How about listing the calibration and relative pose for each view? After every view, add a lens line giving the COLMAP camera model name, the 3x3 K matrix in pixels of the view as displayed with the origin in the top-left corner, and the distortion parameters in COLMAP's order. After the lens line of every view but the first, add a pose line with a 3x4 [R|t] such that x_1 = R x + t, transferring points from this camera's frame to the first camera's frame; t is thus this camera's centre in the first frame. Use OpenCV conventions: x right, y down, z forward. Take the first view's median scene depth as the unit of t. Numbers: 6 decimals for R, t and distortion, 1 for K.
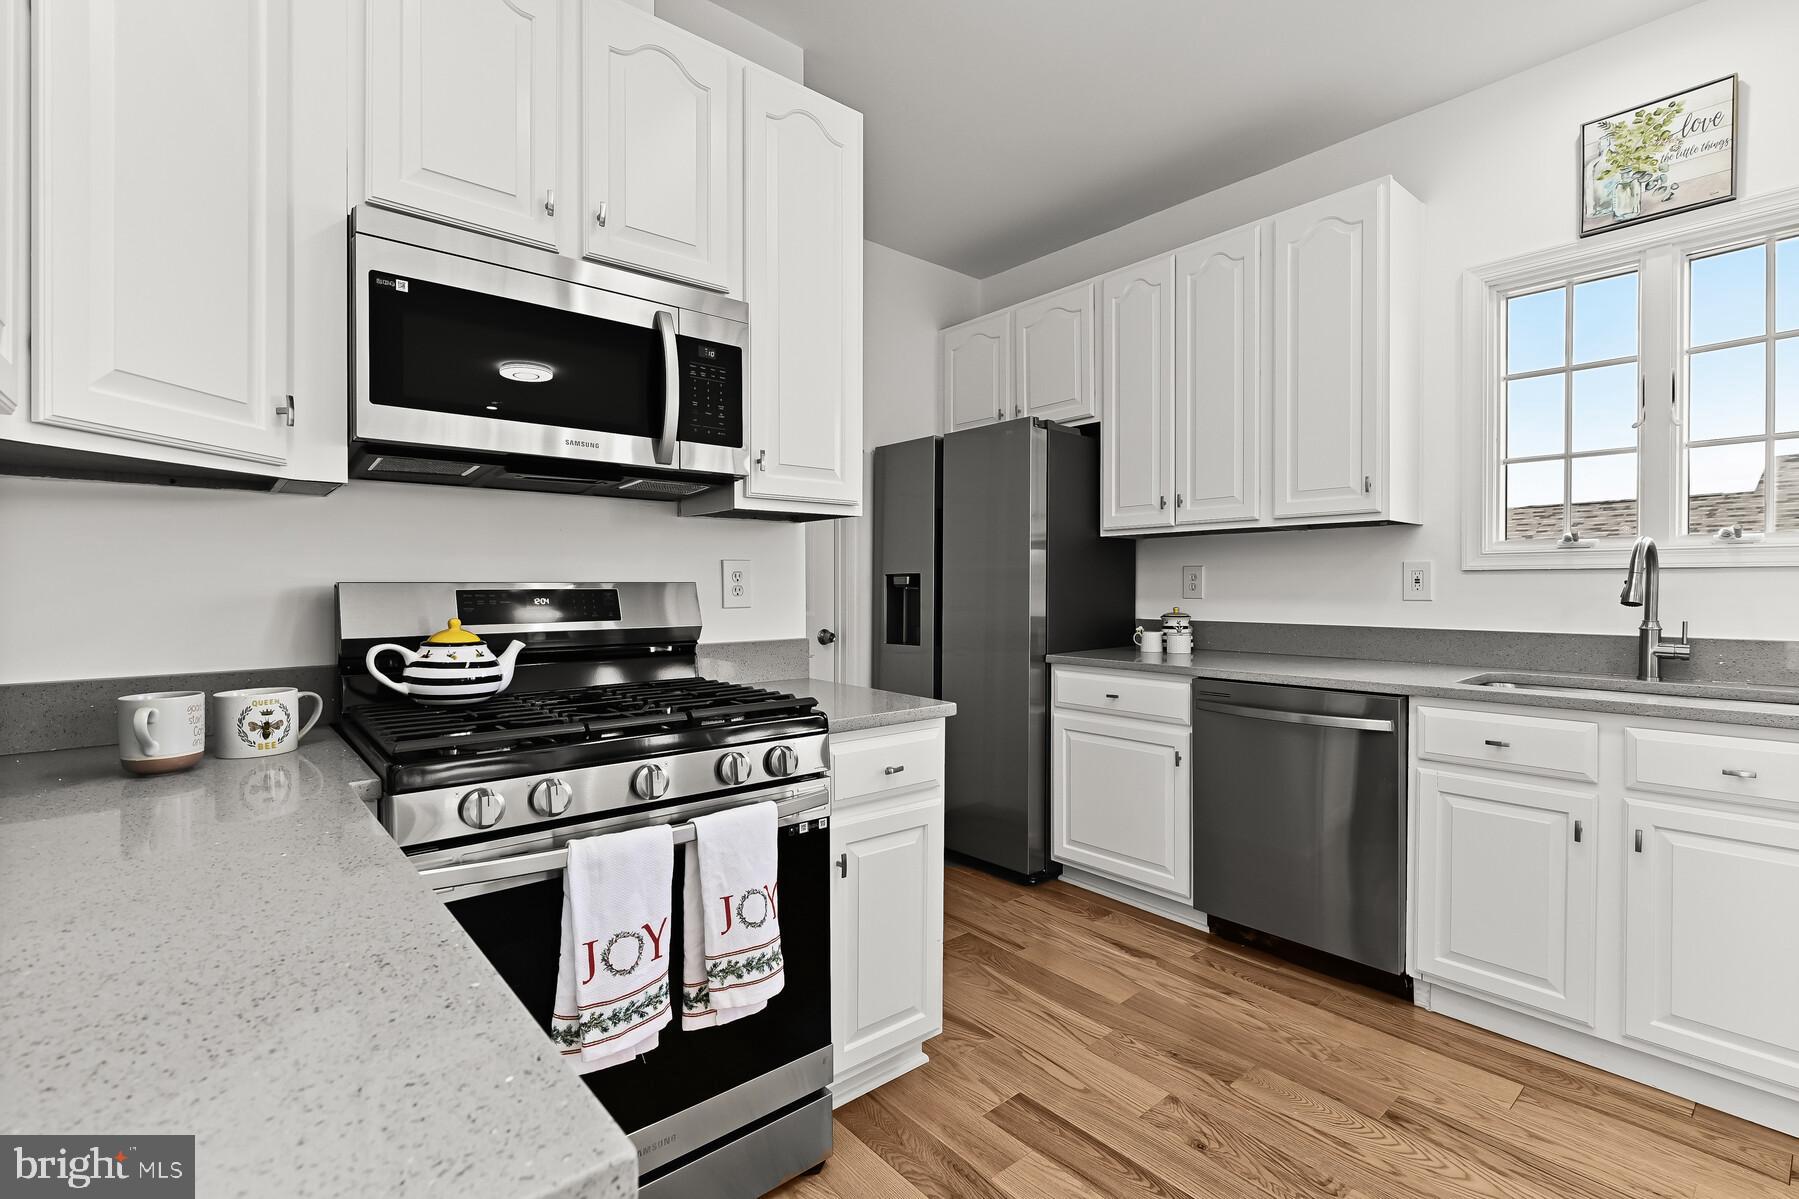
lens RADIAL K [[814.8, 0, 900.4], [0, 814.8, 595.2], [0, 0, 1]] dist [-0.005762, 0.000358]
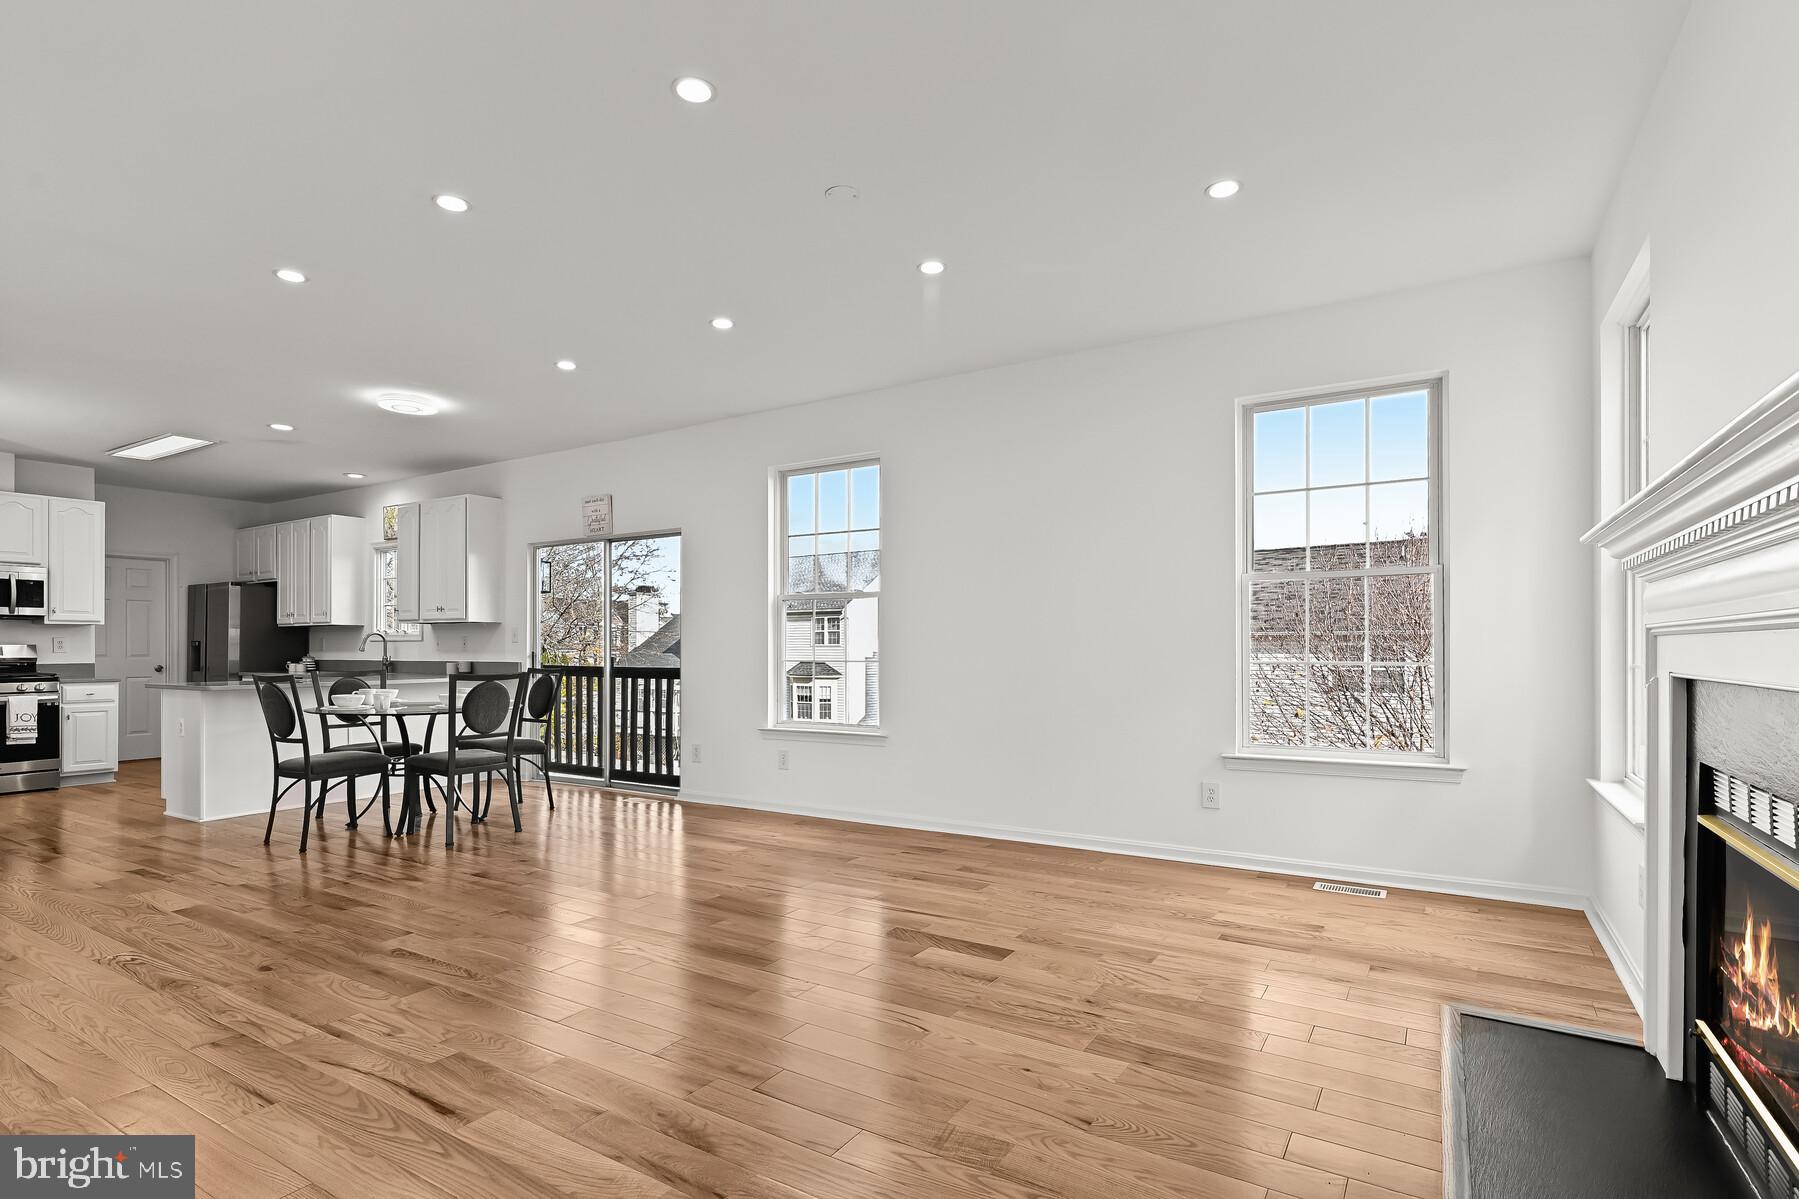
lens RADIAL K [[870.7, 0, 910.3], [0, 870.7, 645.9], [0, 0, 1]] dist [0.002328, -0.000242]
pose [[0.949593, -0.000416, 0.313484, 1.902666], [0.004464, 0.999916, -0.012196, 0.045621], [-0.313453, 0.012981, 0.949515, -3.296428]]
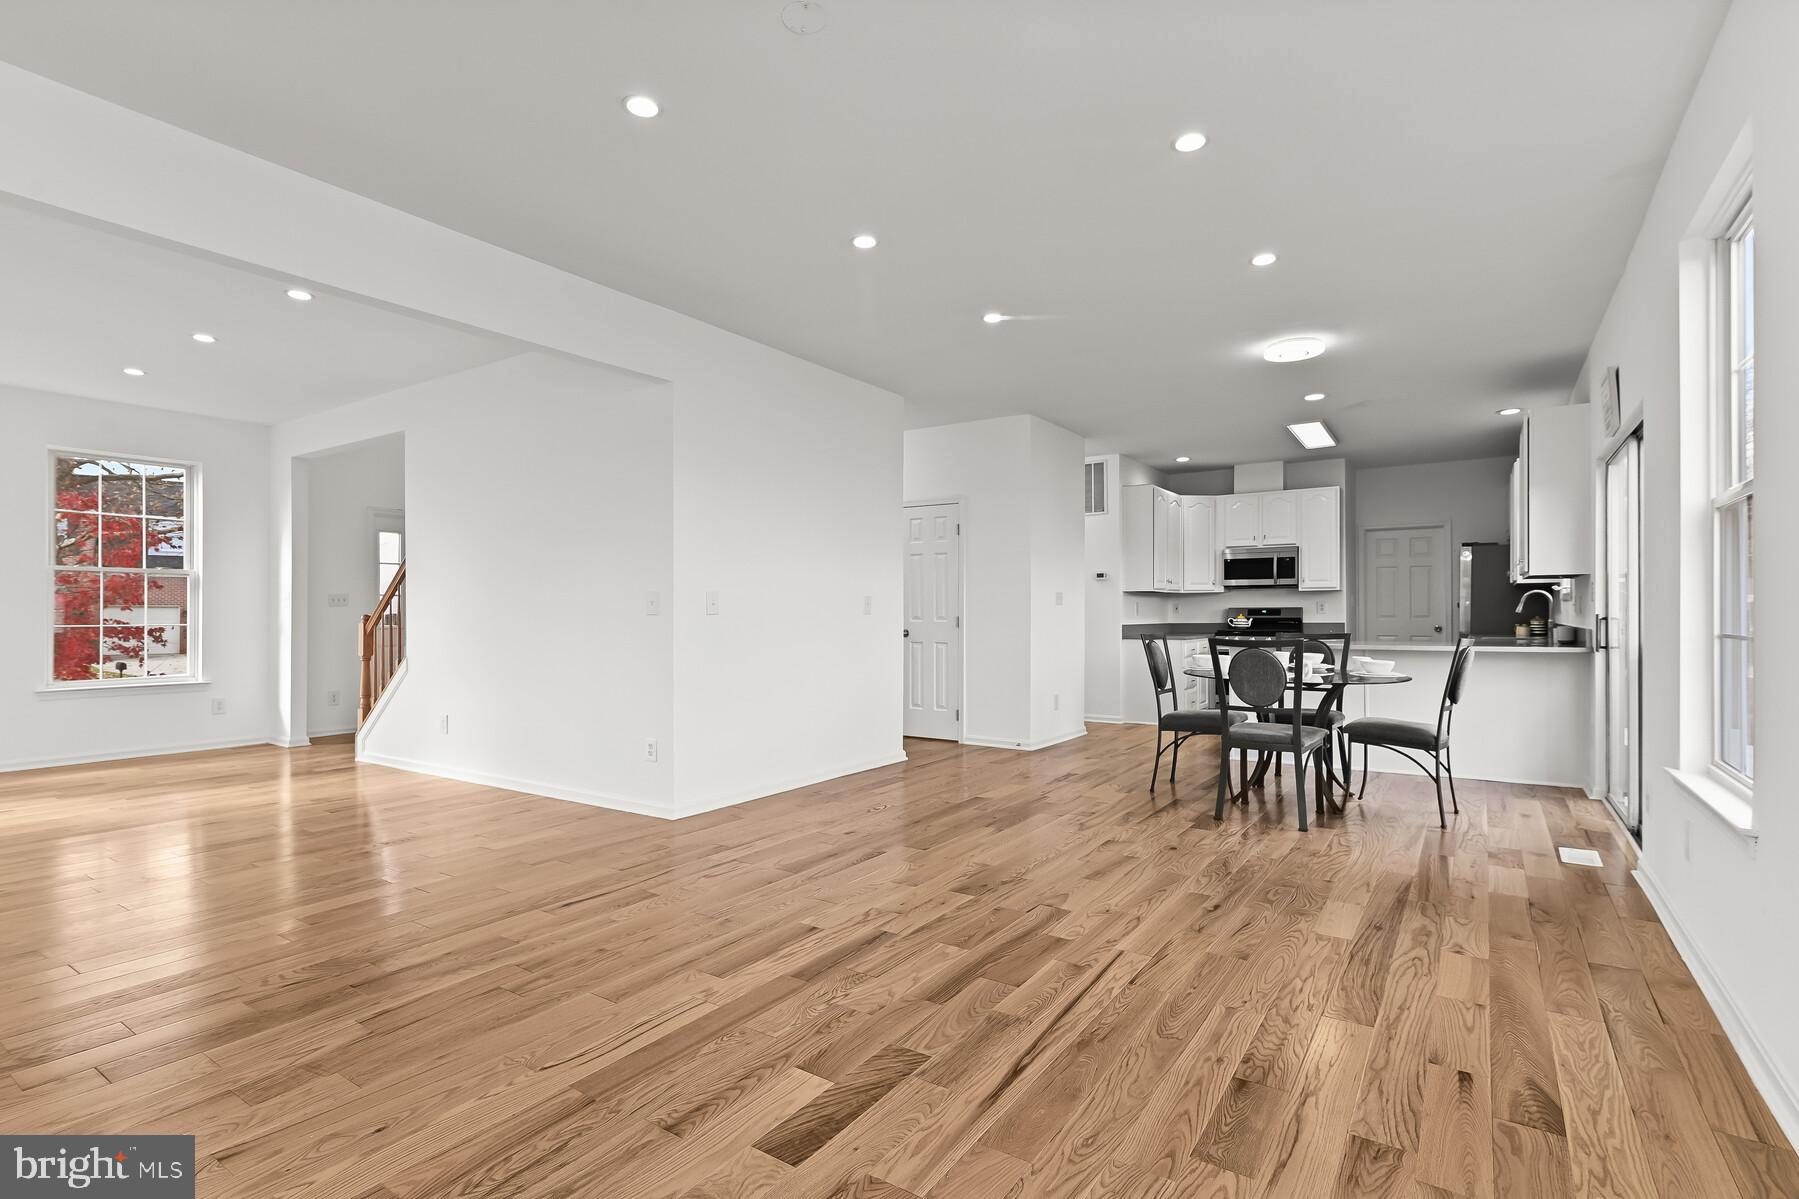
lens RADIAL K [[870.7, 0, 894.1], [0, 870.7, 601.7], [0, 0, 1]] dist [0.002328, -0.000242]
pose [[0.265830, -0.012470, -0.963939, 3.315881], [-0.006689, 0.999868, -0.014780, 0.034125], [0.963997, 0.010377, 0.265711, -2.097449]]
